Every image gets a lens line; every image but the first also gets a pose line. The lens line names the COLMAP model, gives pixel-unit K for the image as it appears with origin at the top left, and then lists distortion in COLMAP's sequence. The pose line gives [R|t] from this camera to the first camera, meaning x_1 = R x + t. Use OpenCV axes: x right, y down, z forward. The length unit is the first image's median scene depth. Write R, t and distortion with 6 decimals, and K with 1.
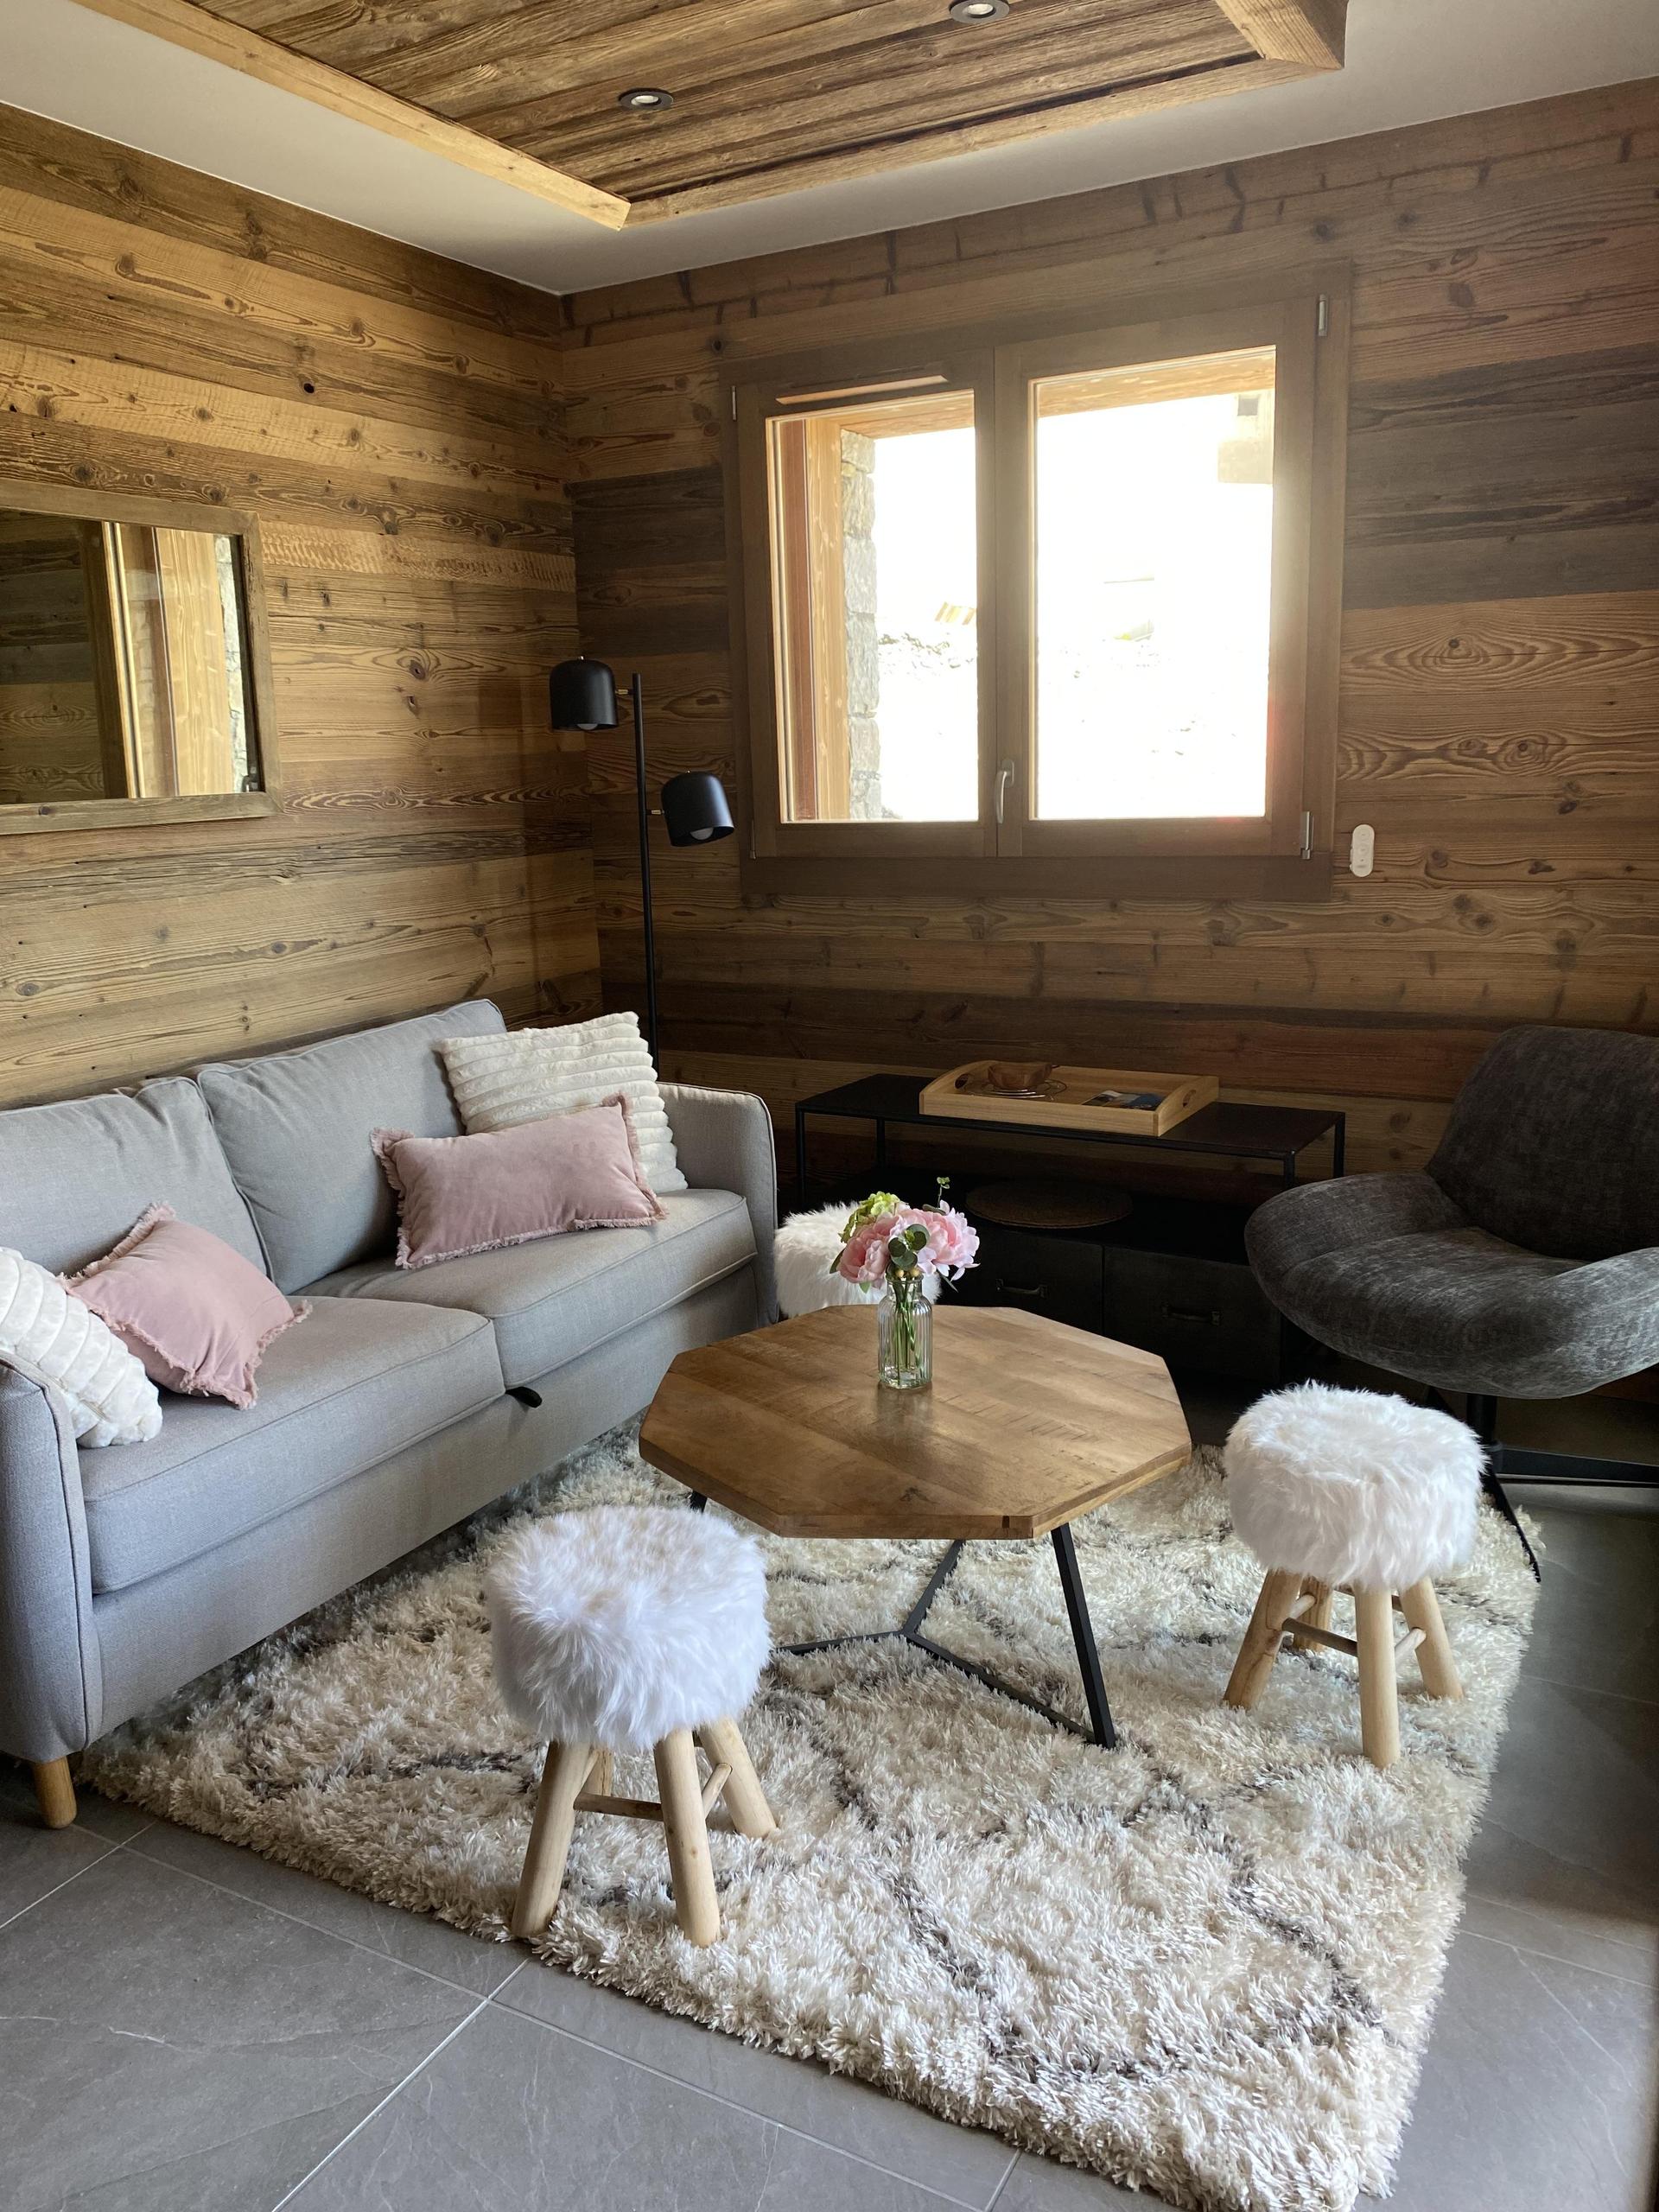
lens RADIAL K [[1750.4, 0, 829.5], [0, 1750.4, 1106.0], [0, 0, 1]] dist [0.009327, 0.006931]
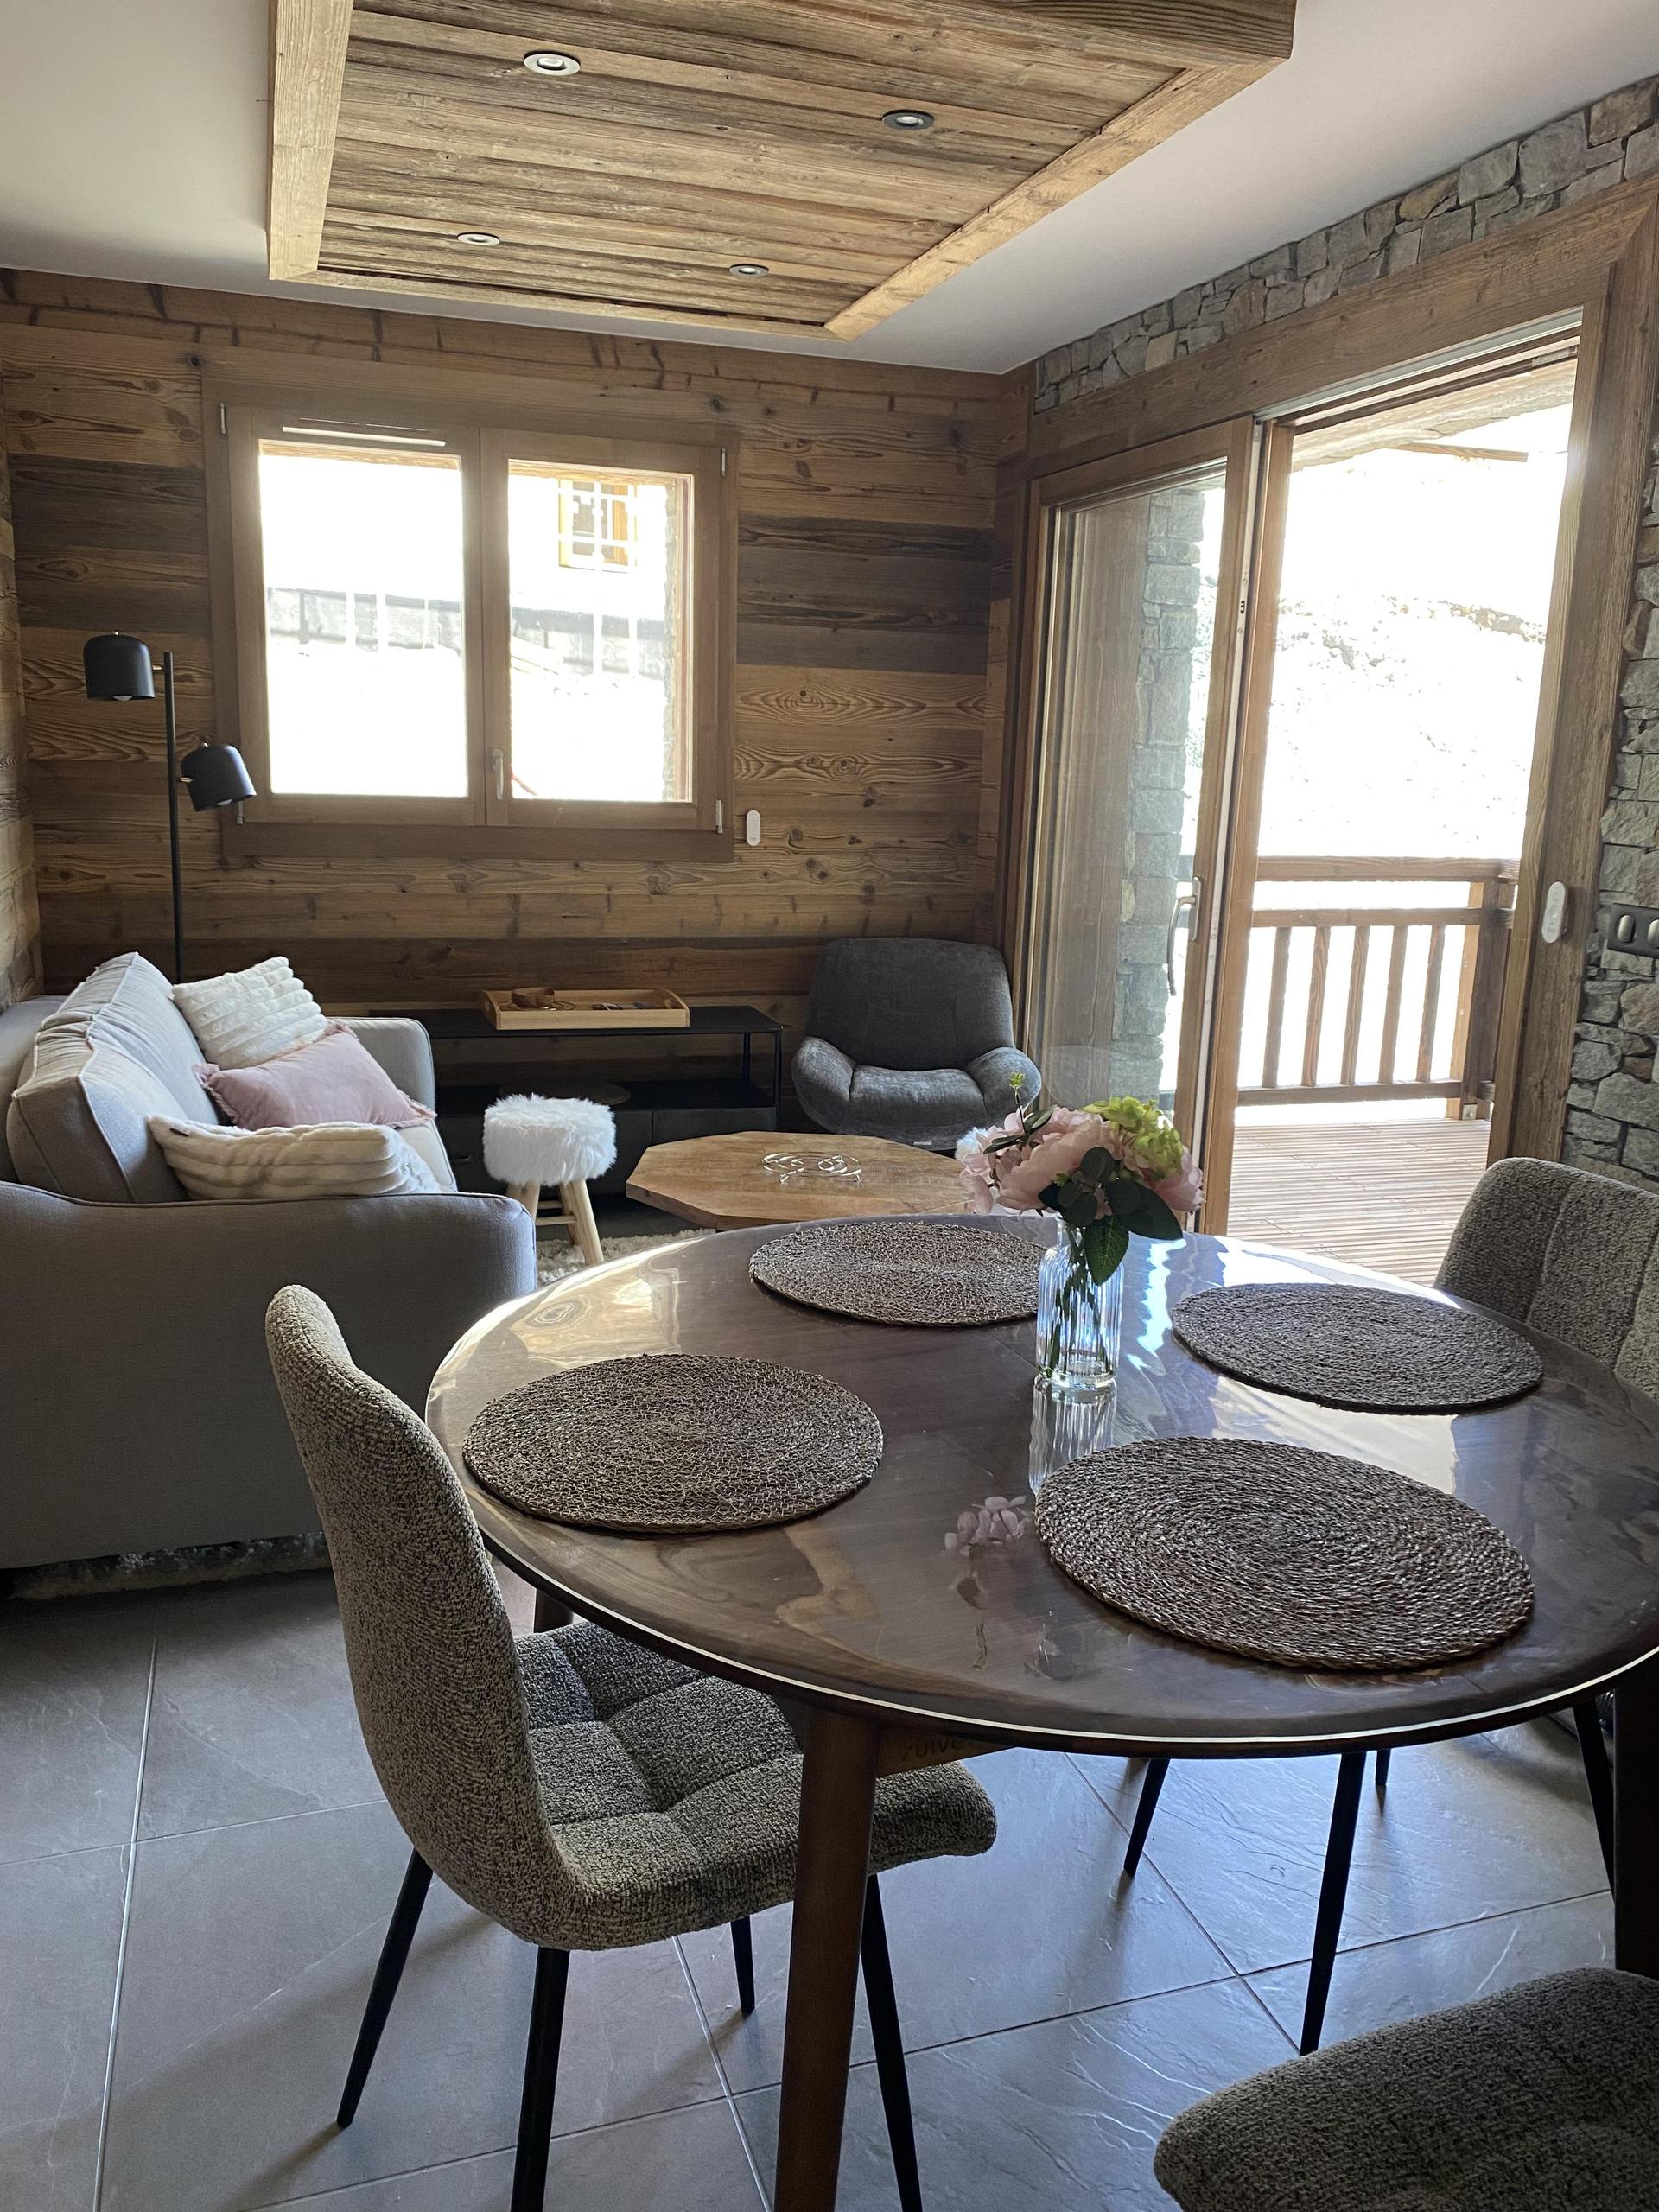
lens RADIAL K [[1750.4, 0, 829.5], [0, 1750.4, 1106.0], [0, 0, 1]] dist [0.009327, 0.006931]
pose [[0.667972, -0.100010, 0.737436, -0.744351], [0.092771, 0.994389, 0.050826, 0.018074], [-0.738381, 0.034463, 0.673502, -0.033522]]
